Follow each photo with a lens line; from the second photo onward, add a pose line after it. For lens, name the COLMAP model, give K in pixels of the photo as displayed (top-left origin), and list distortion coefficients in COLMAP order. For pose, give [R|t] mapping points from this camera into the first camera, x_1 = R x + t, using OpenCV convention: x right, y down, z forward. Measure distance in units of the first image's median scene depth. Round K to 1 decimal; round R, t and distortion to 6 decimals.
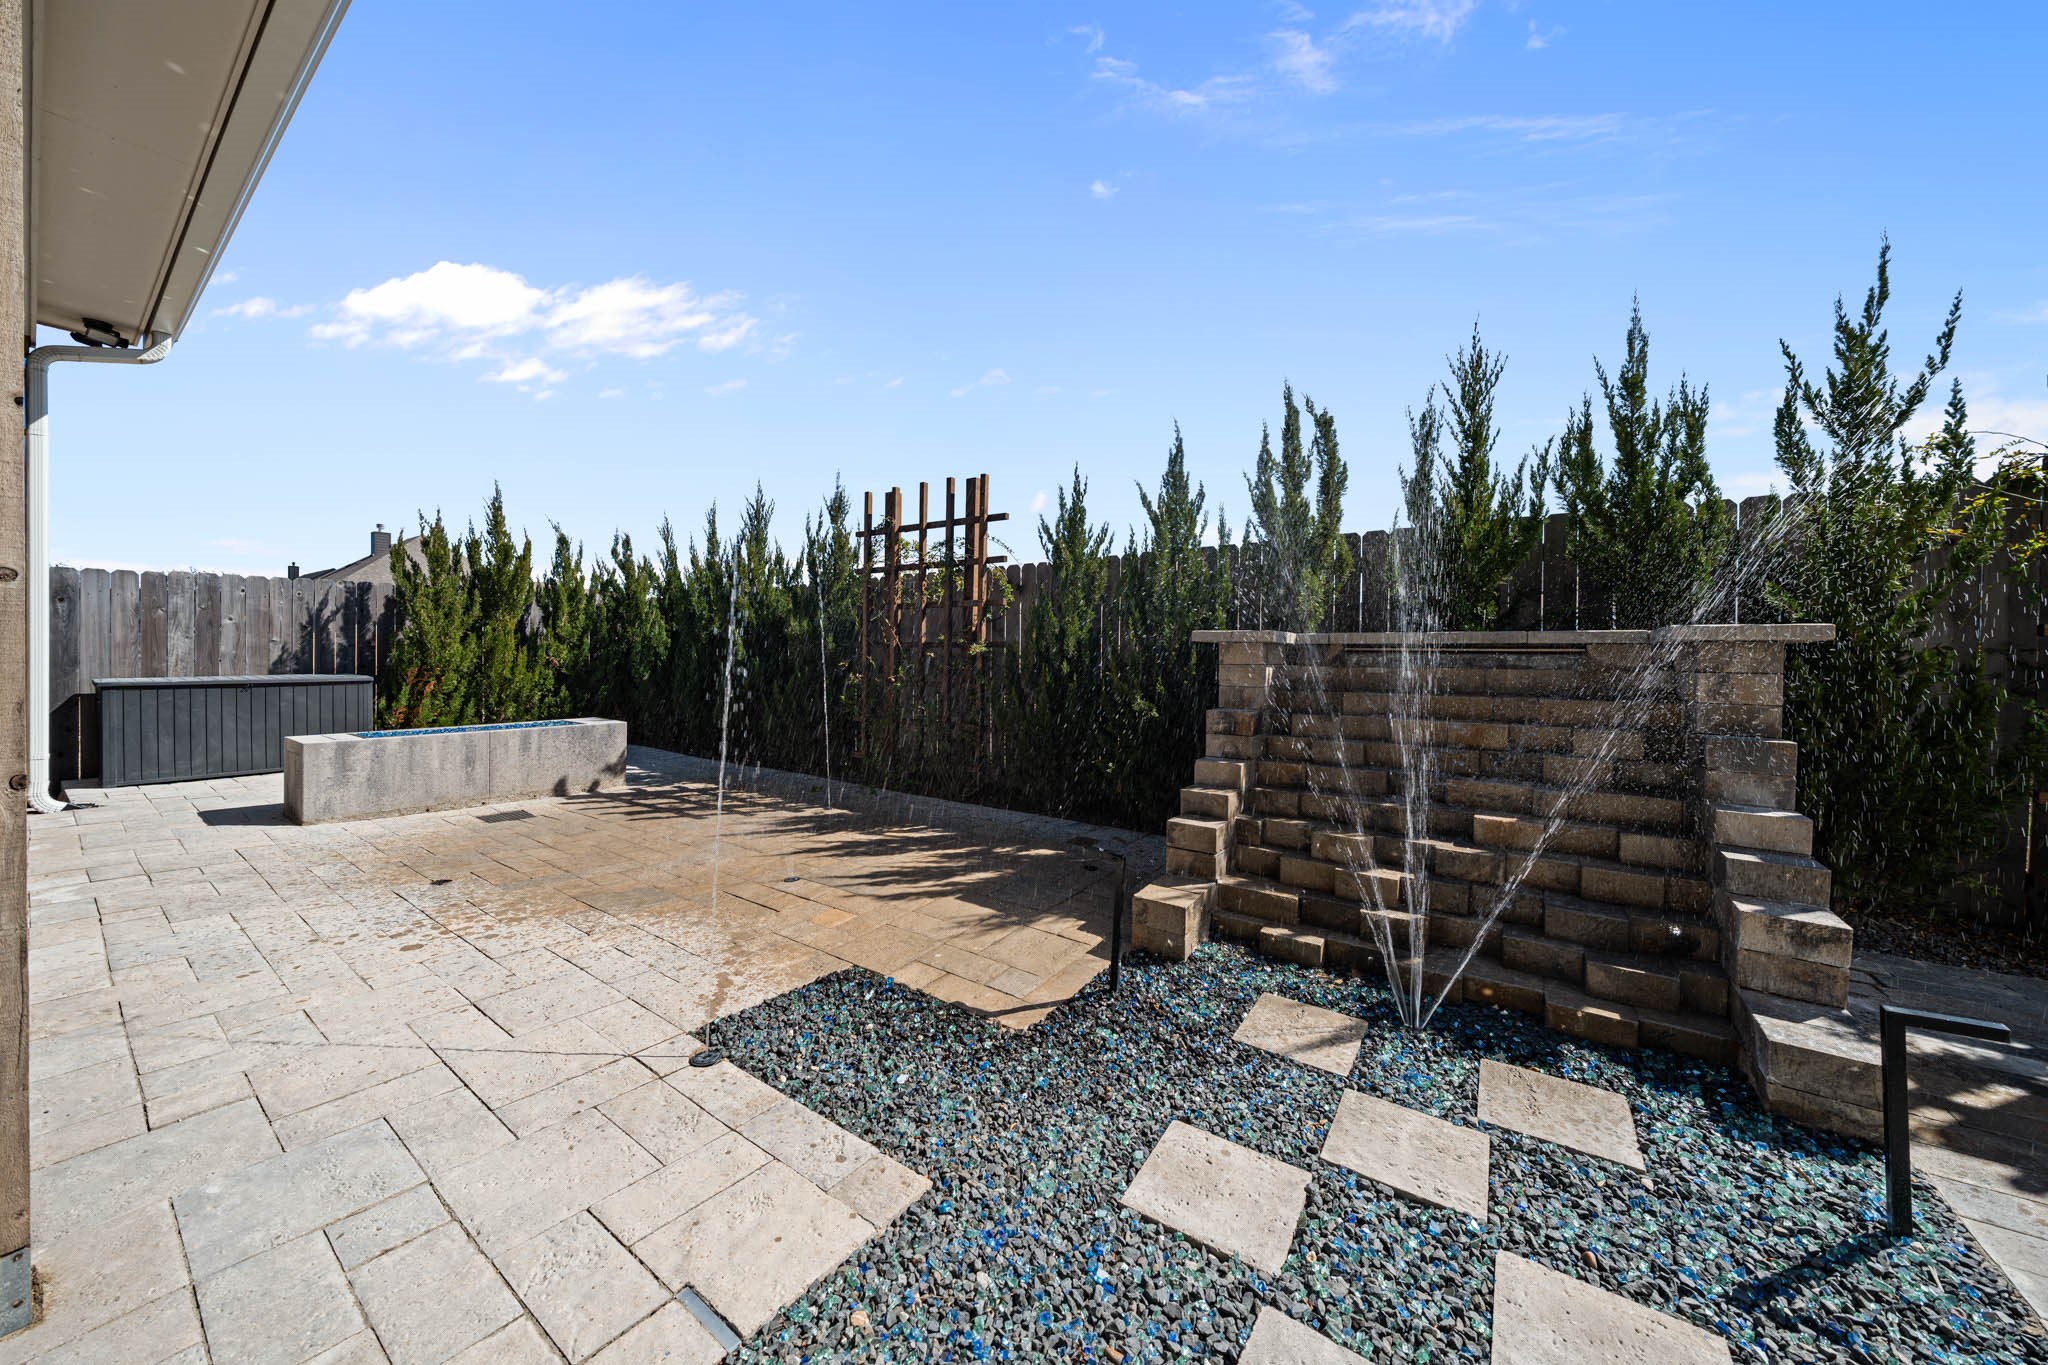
lens RADIAL K [[710.3, 0, 1026.4], [0, 710.3, 664.8], [0, 0, 1]] dist [-0.006354, -0.000311]
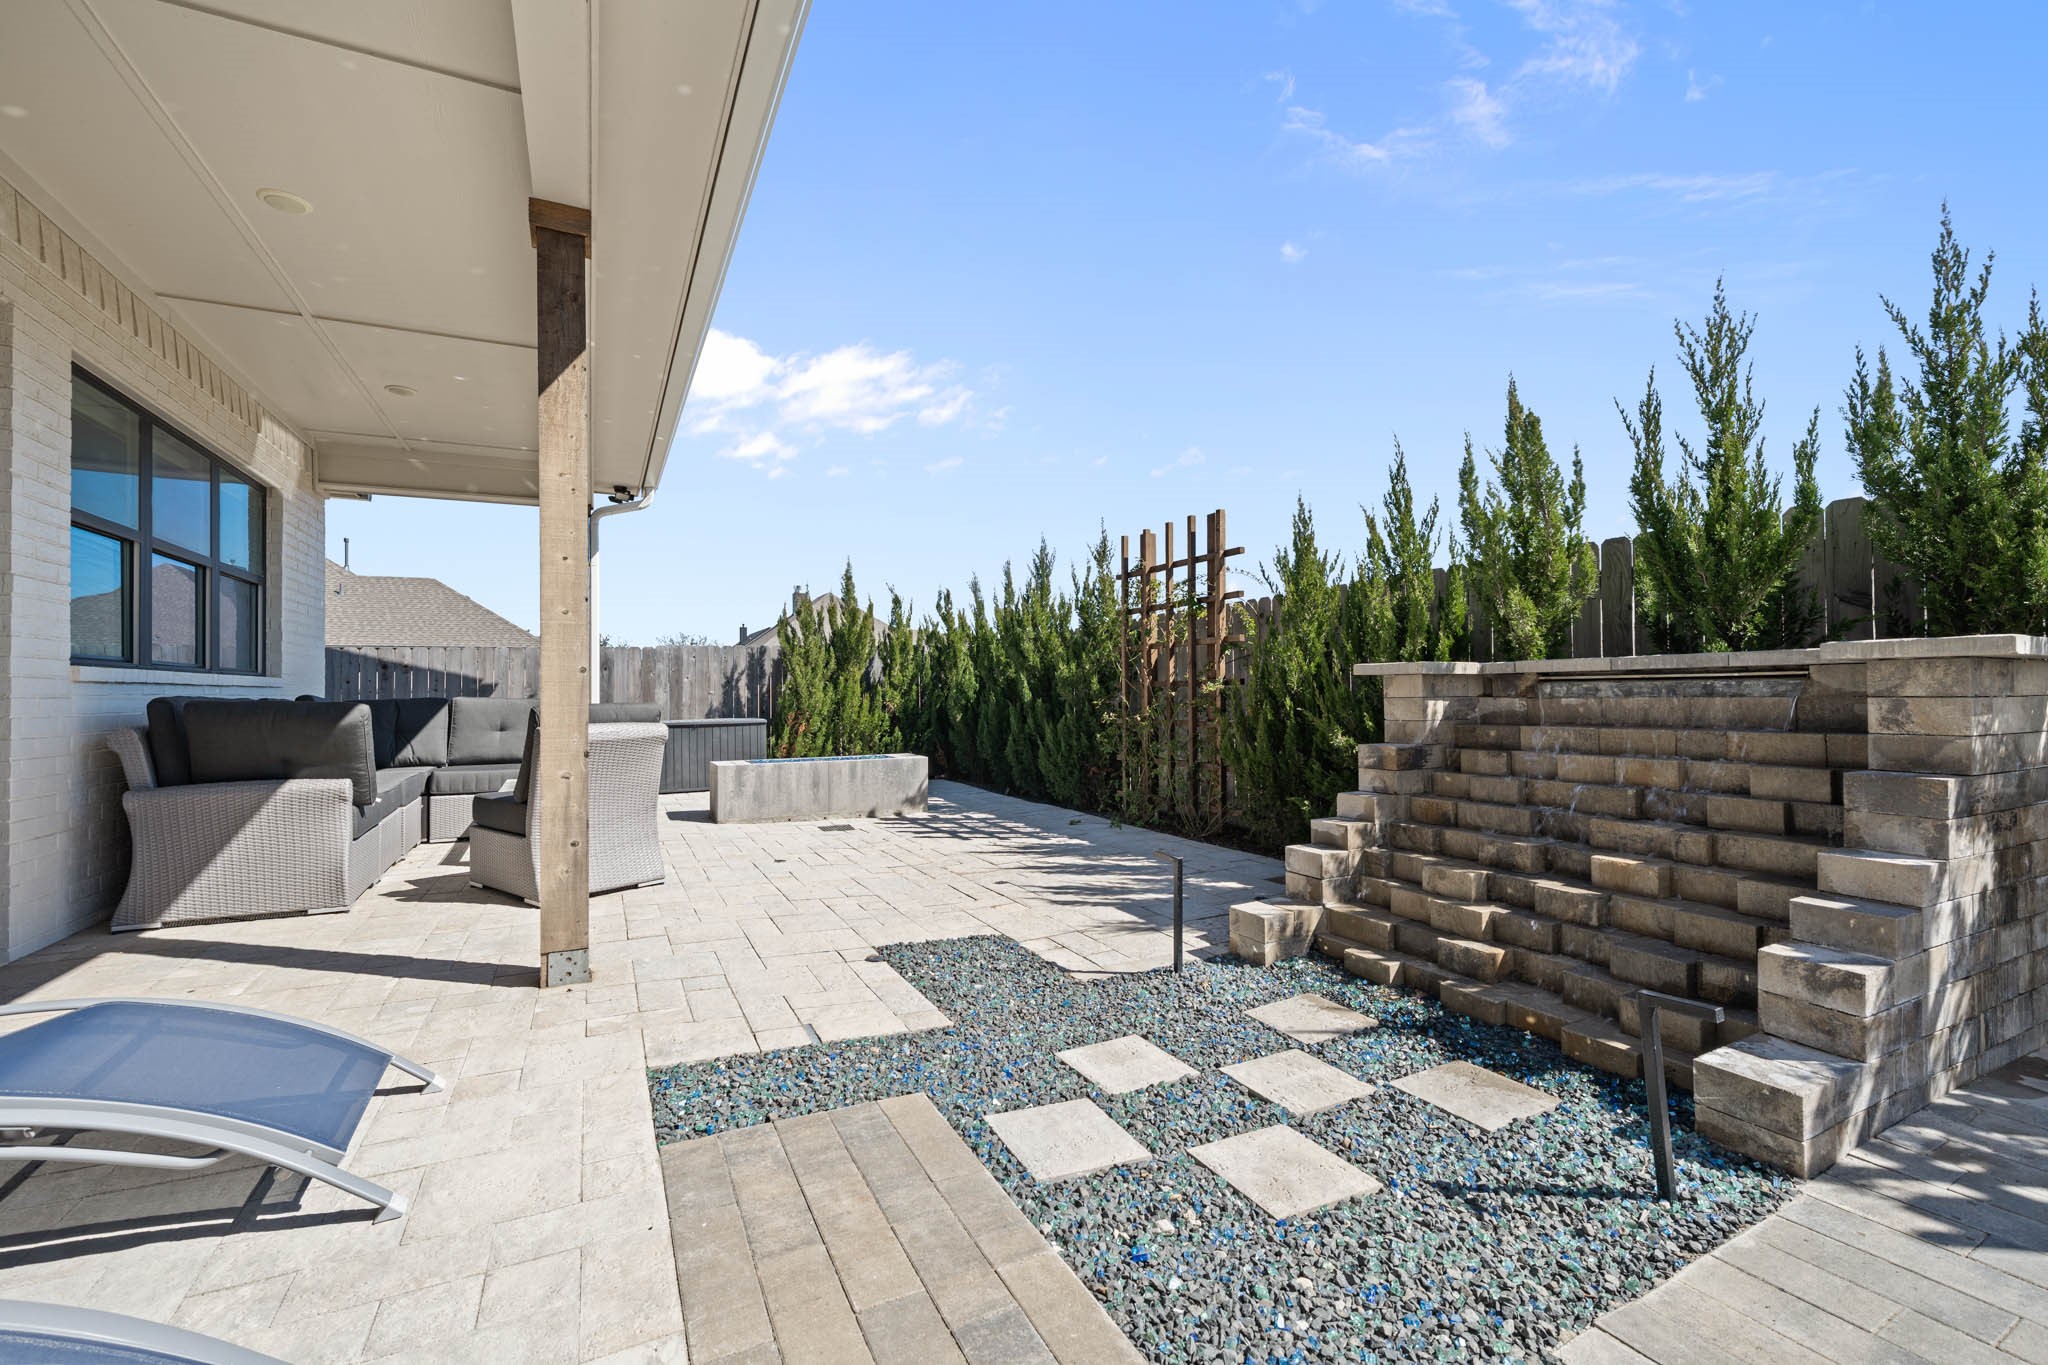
lens RADIAL K [[882.6, 0, 1024.0], [0, 882.6, 682.5], [0, 0, 1]] dist [0.001706, 0.000113]
pose [[0.876006, -0.026385, -0.481577, 0.297106], [0.012716, 0.999419, -0.031625, 0.007163], [0.482132, 0.021580, 0.875833, -0.207593]]
